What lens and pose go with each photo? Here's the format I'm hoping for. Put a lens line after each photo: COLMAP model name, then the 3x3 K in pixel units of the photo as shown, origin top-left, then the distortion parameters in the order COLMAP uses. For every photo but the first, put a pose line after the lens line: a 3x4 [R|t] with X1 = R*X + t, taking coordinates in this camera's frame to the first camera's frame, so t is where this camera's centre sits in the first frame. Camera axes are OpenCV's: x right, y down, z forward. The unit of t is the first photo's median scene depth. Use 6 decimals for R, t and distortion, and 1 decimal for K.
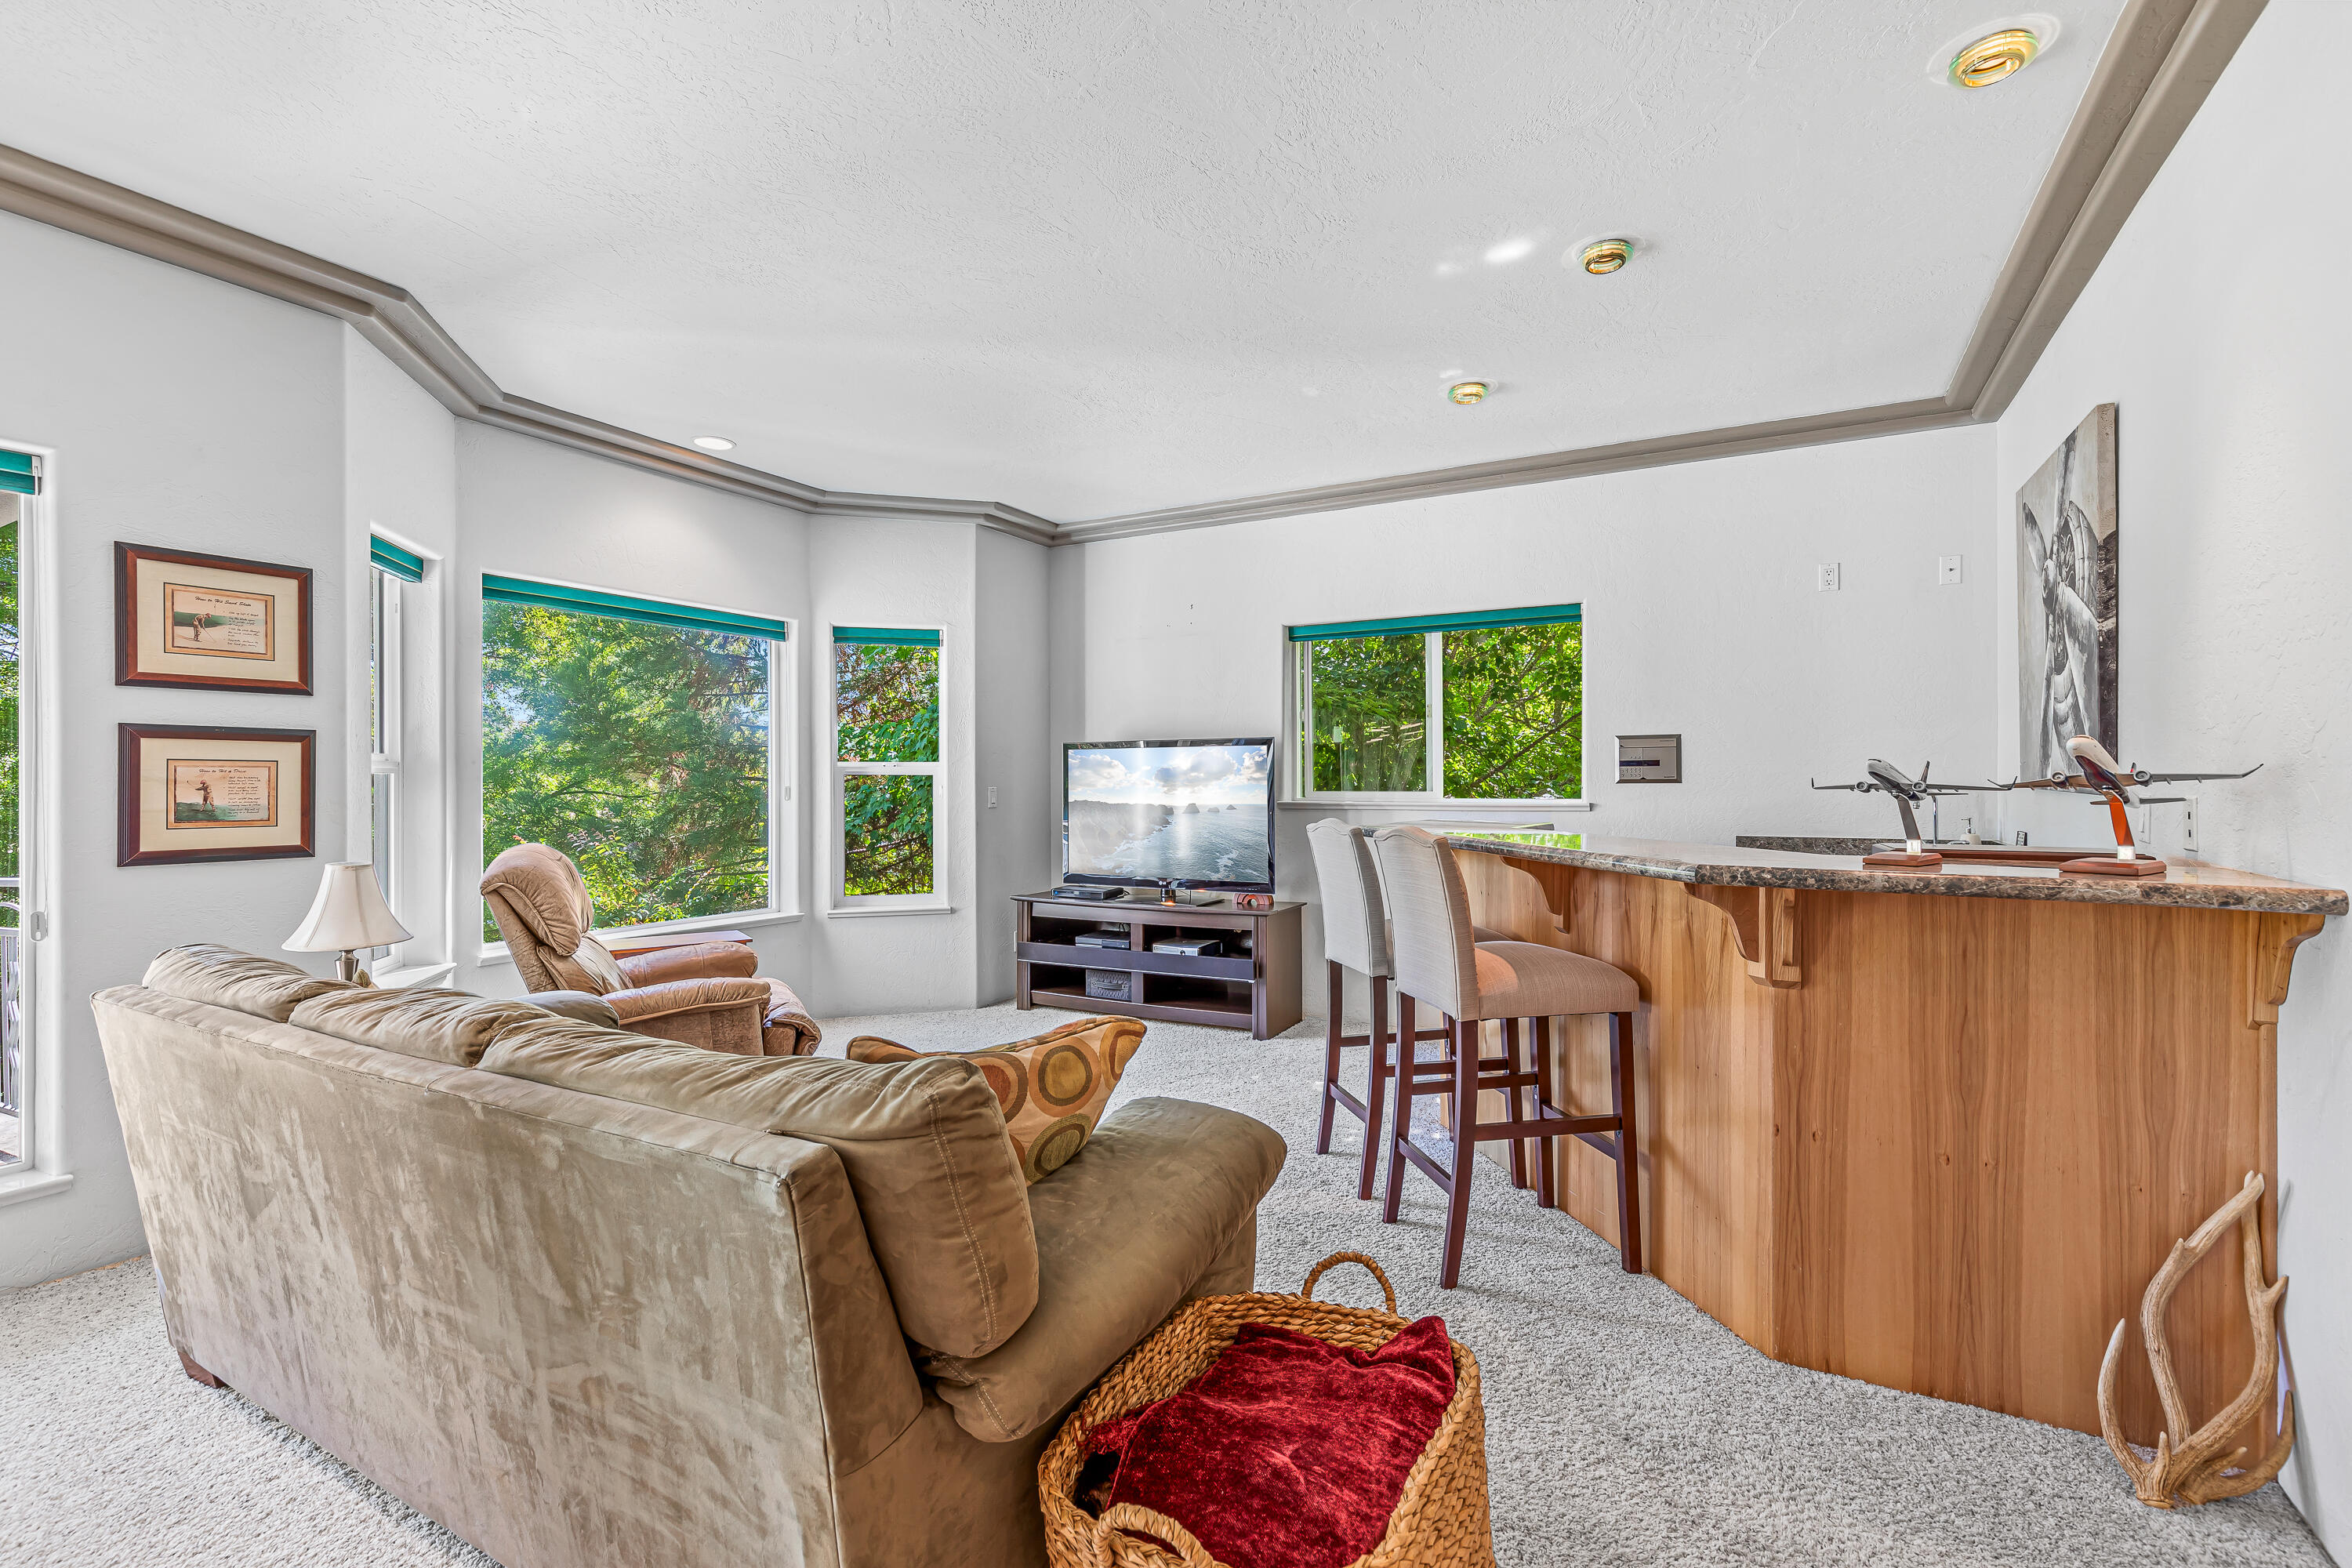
lens RADIAL K [[1071.4, 0, 1178.7], [0, 1071.4, 780.1], [0, 0, 1]] dist [0.010697, -0.000036]
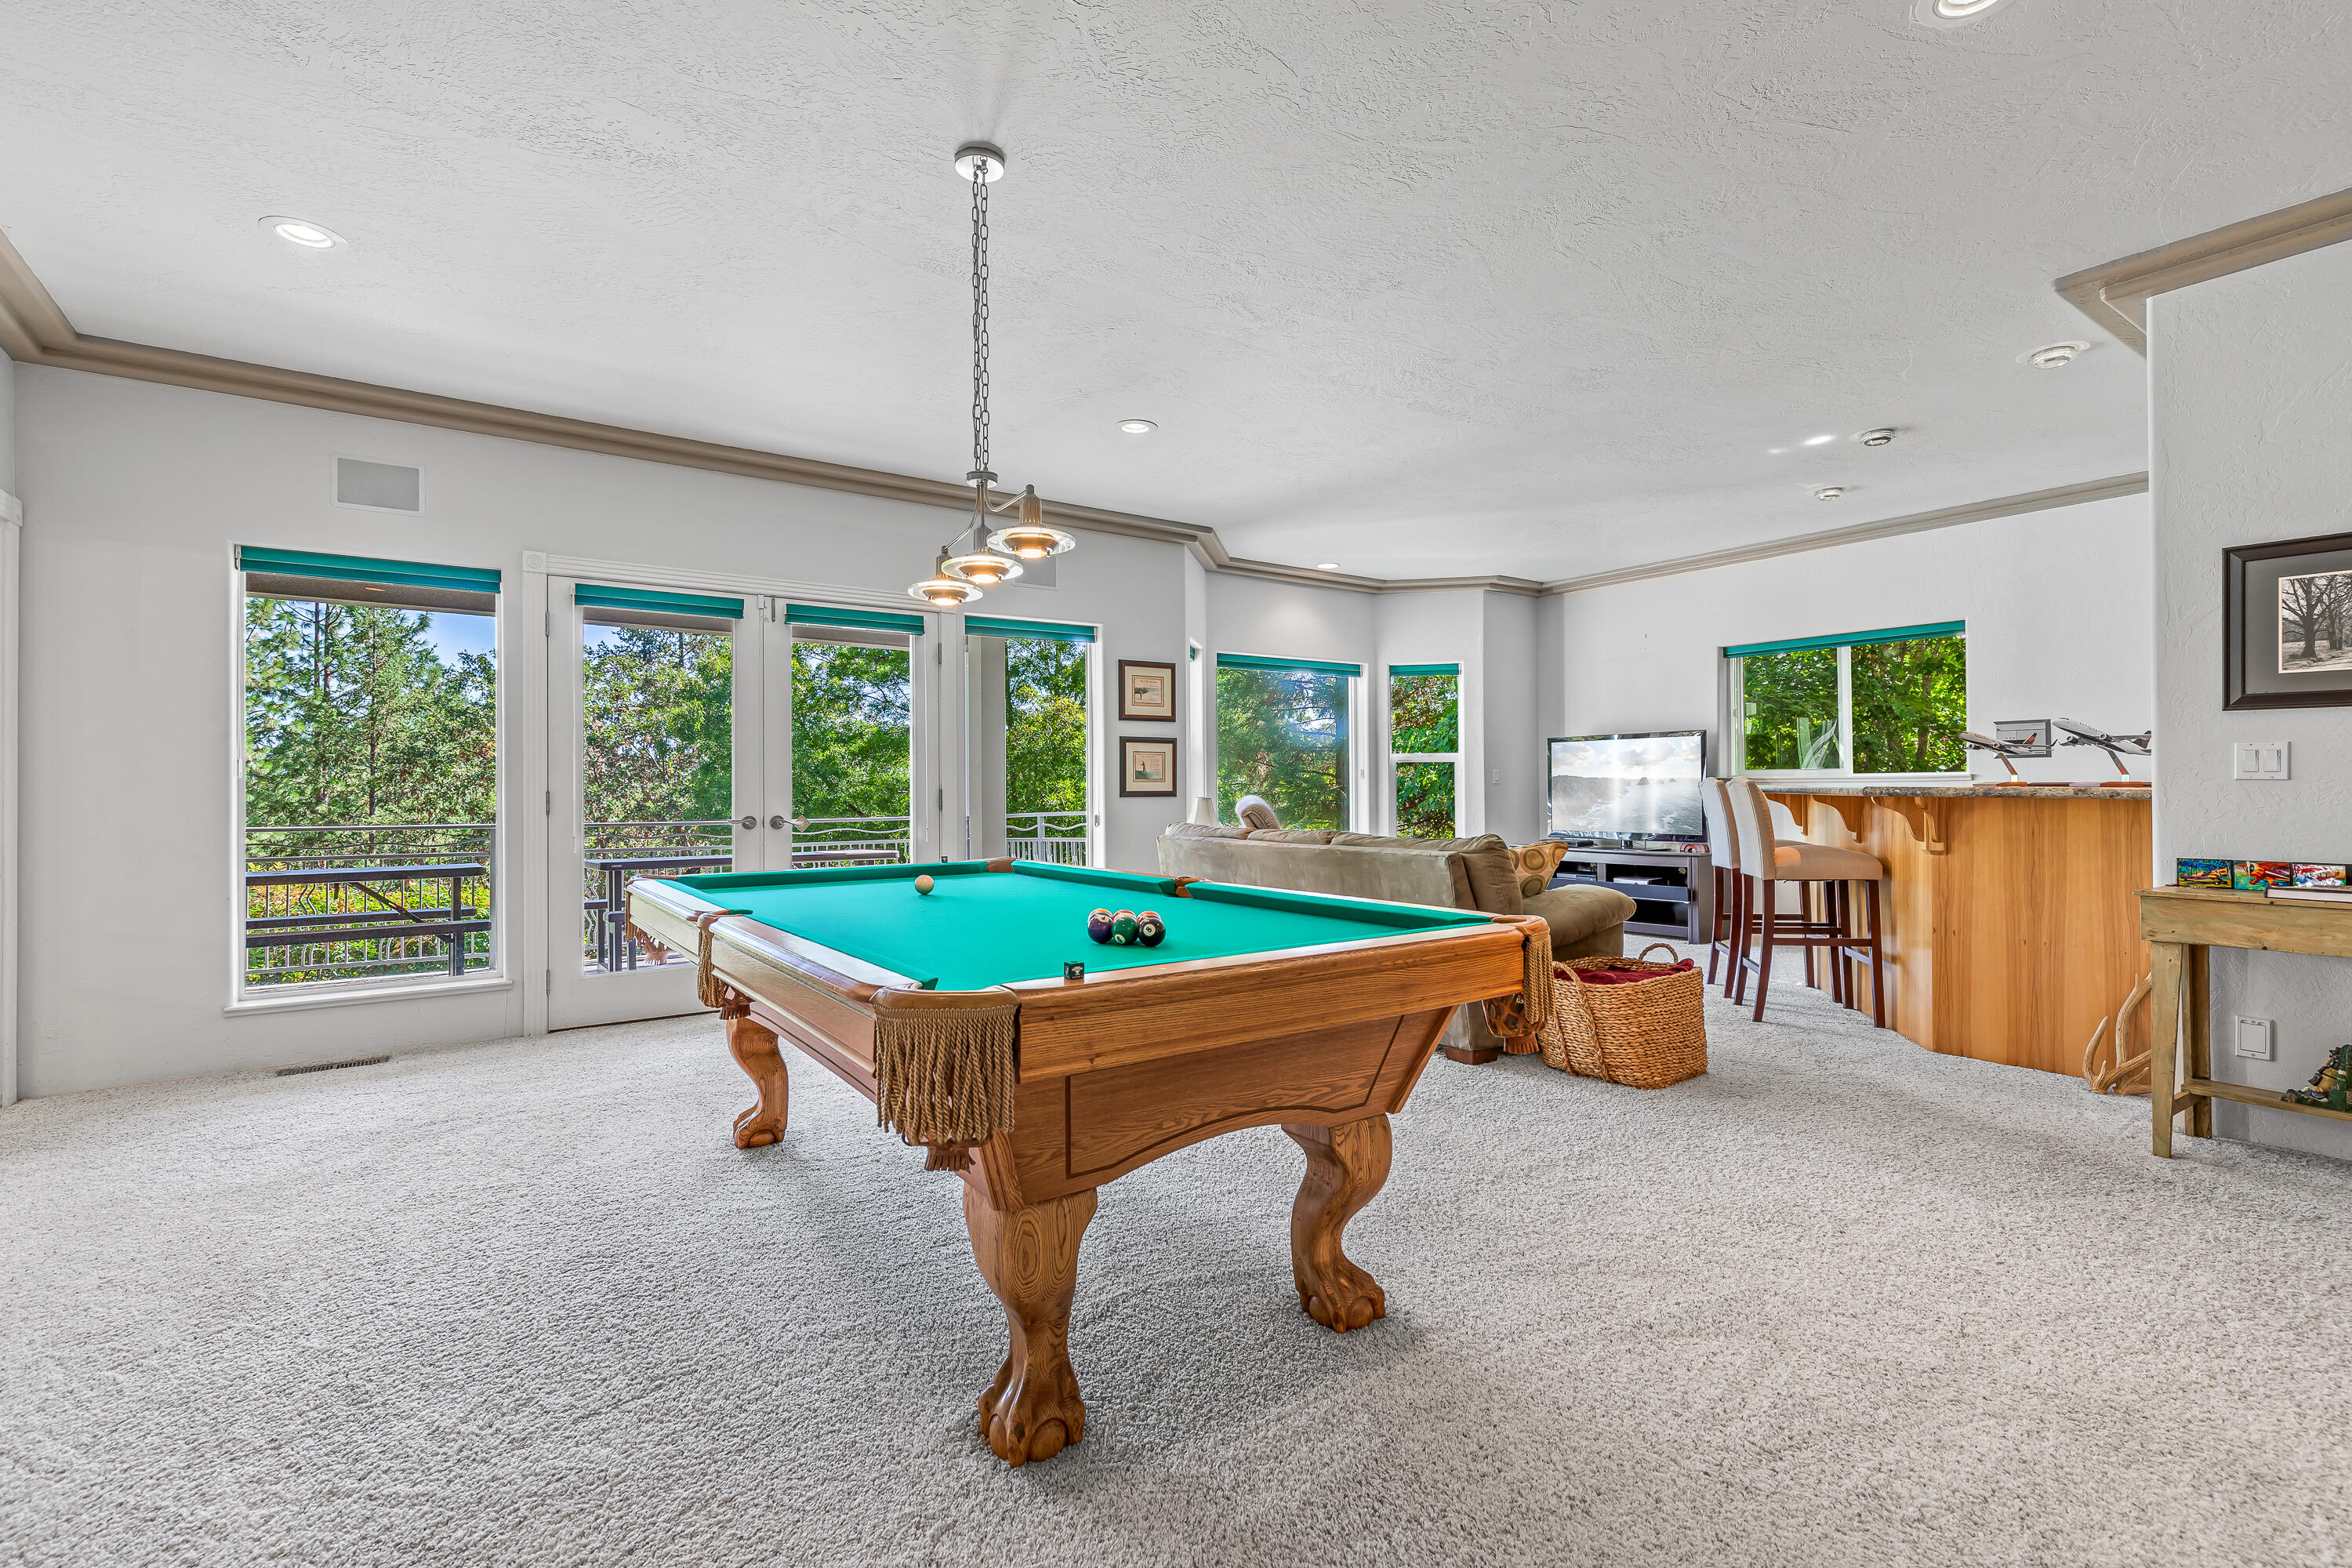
lens RADIAL K [[1071.4, 0, 1178.7], [0, 1071.4, 780.1], [0, 0, 1]] dist [0.010697, -0.000036]
pose [[0.899643, -0.005083, -0.436596, 0.138357], [0.003955, 0.999986, -0.003493, 0.045922], [0.436607, 0.001415, 0.899651, -0.931366]]
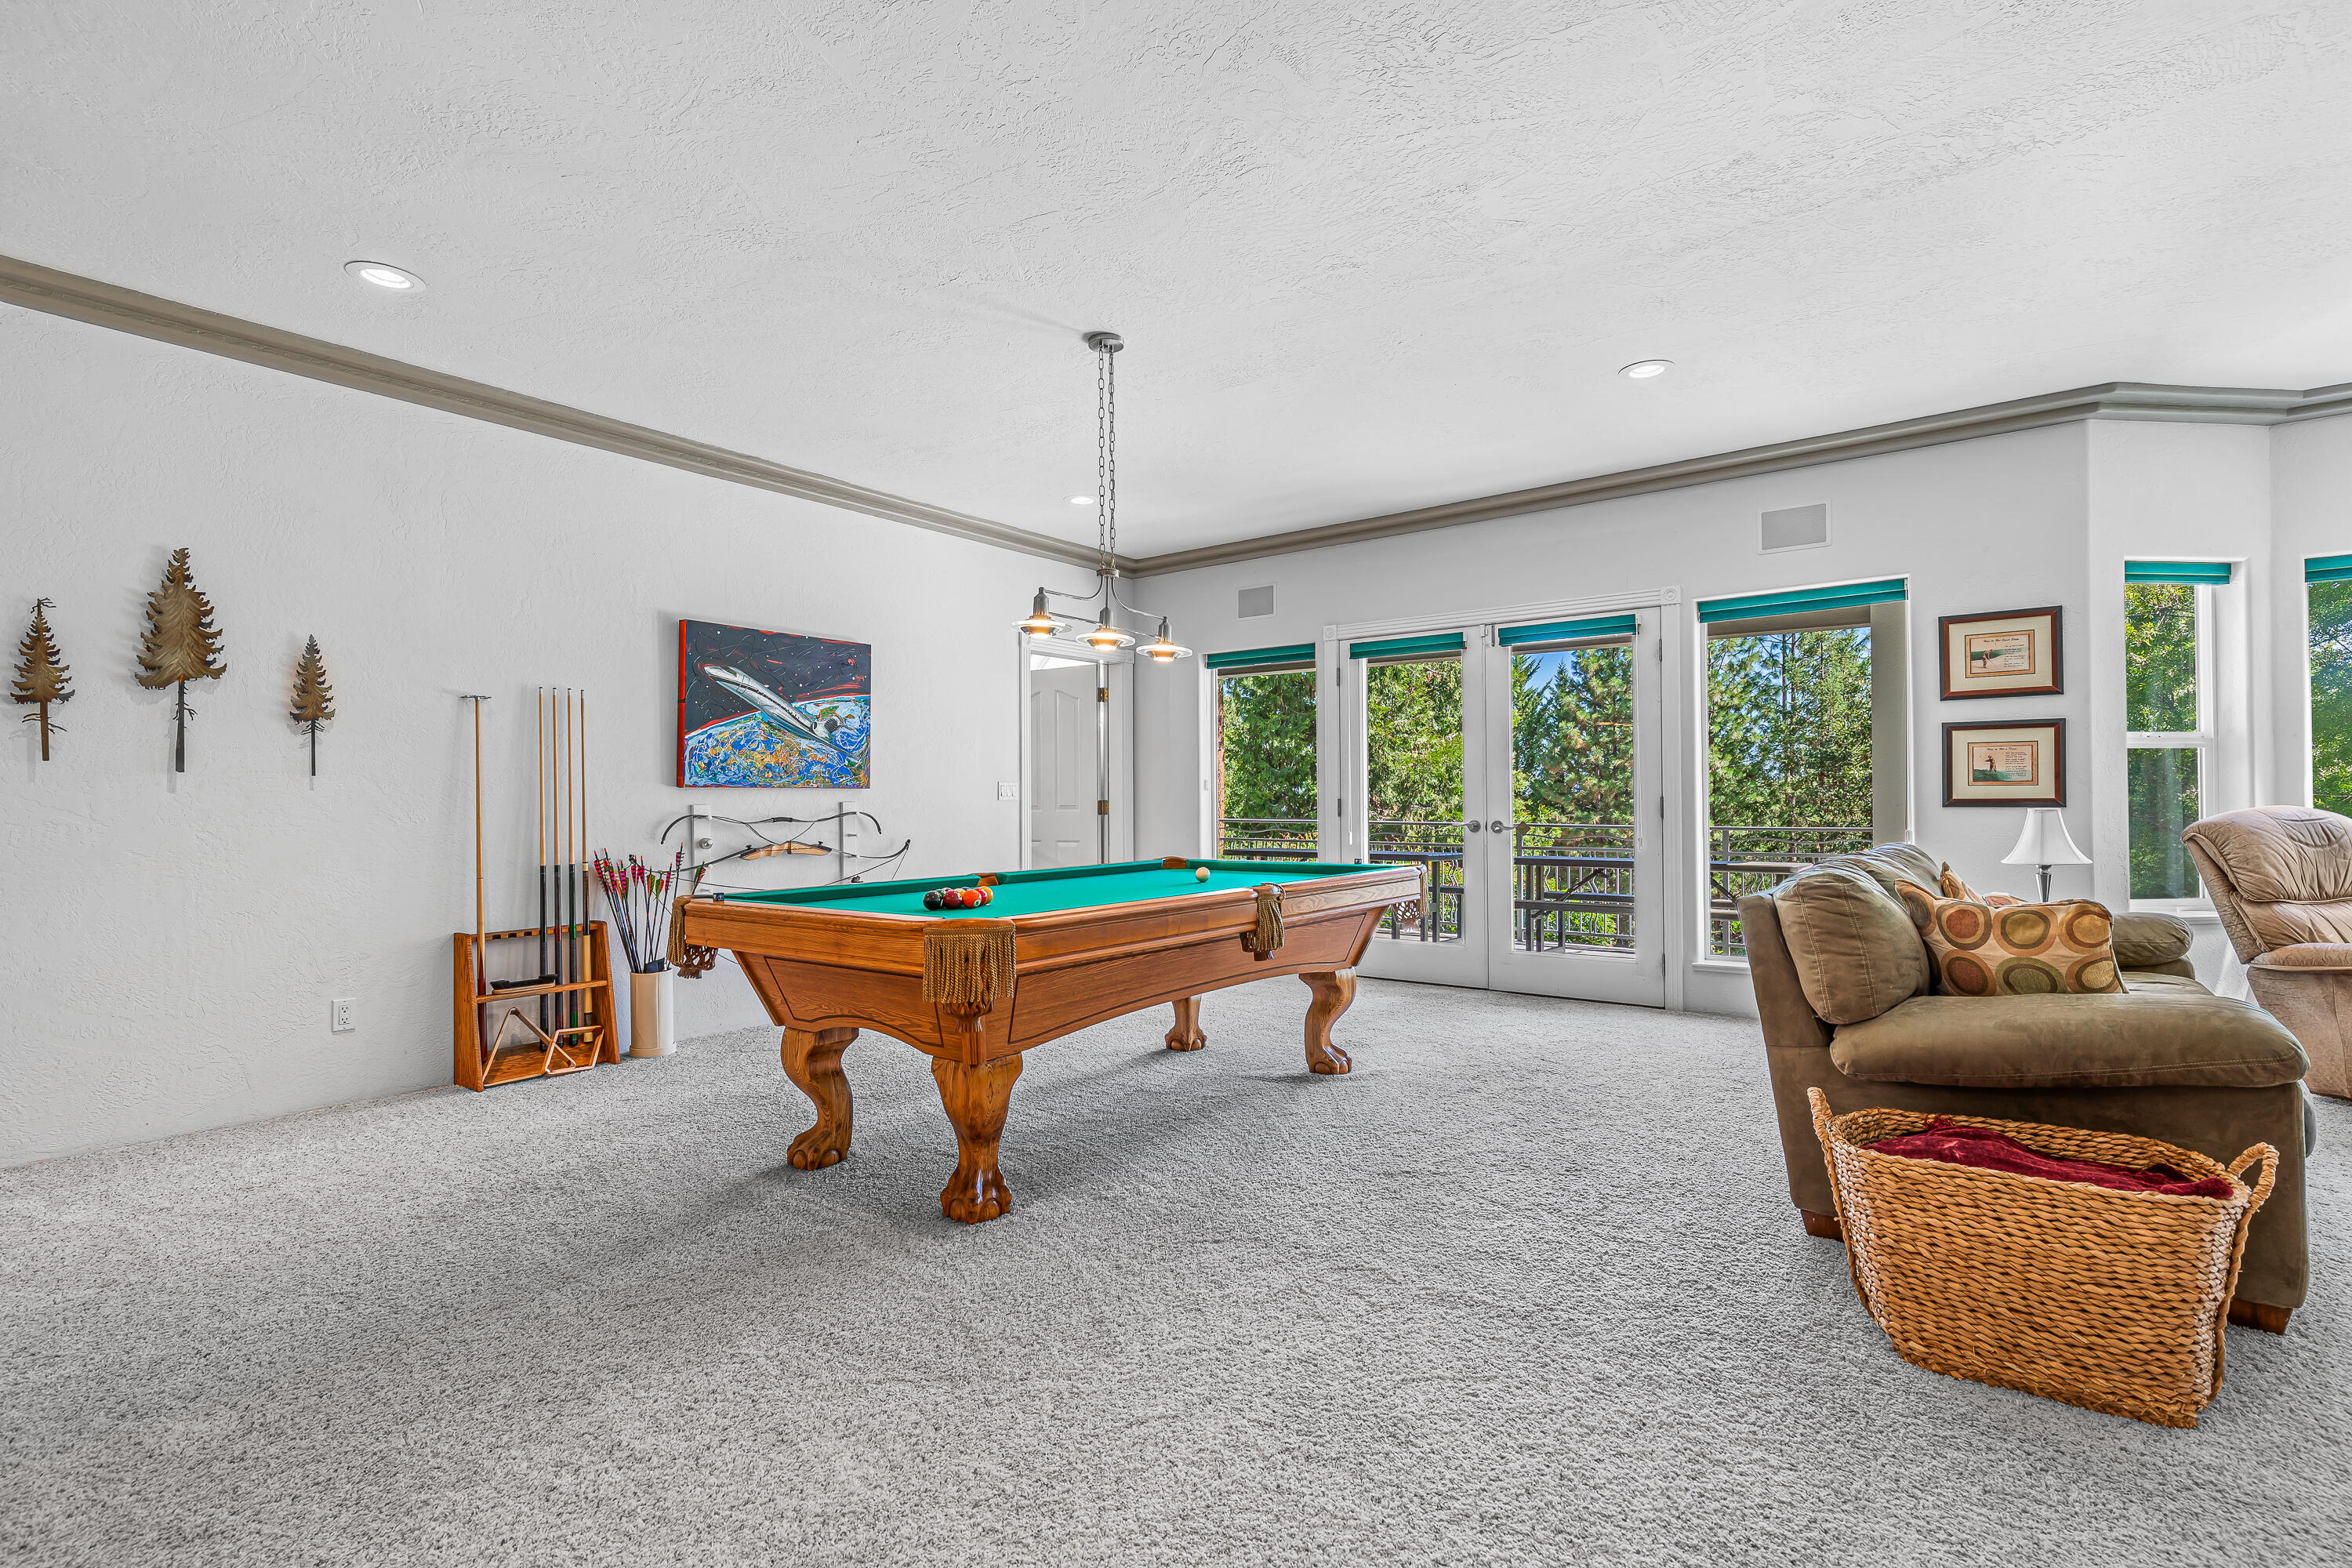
lens RADIAL K [[1088.3, 0, 1177.6], [0, 1088.3, 794.8], [0, 0, 1]] dist [0.004004, 0.000315]
pose [[-0.141733, 0.000065, -0.989905, 0.798552], [0.011065, 0.999938, -0.001519, 0.044620], [0.989843, -0.011169, -0.141725, 0.043719]]
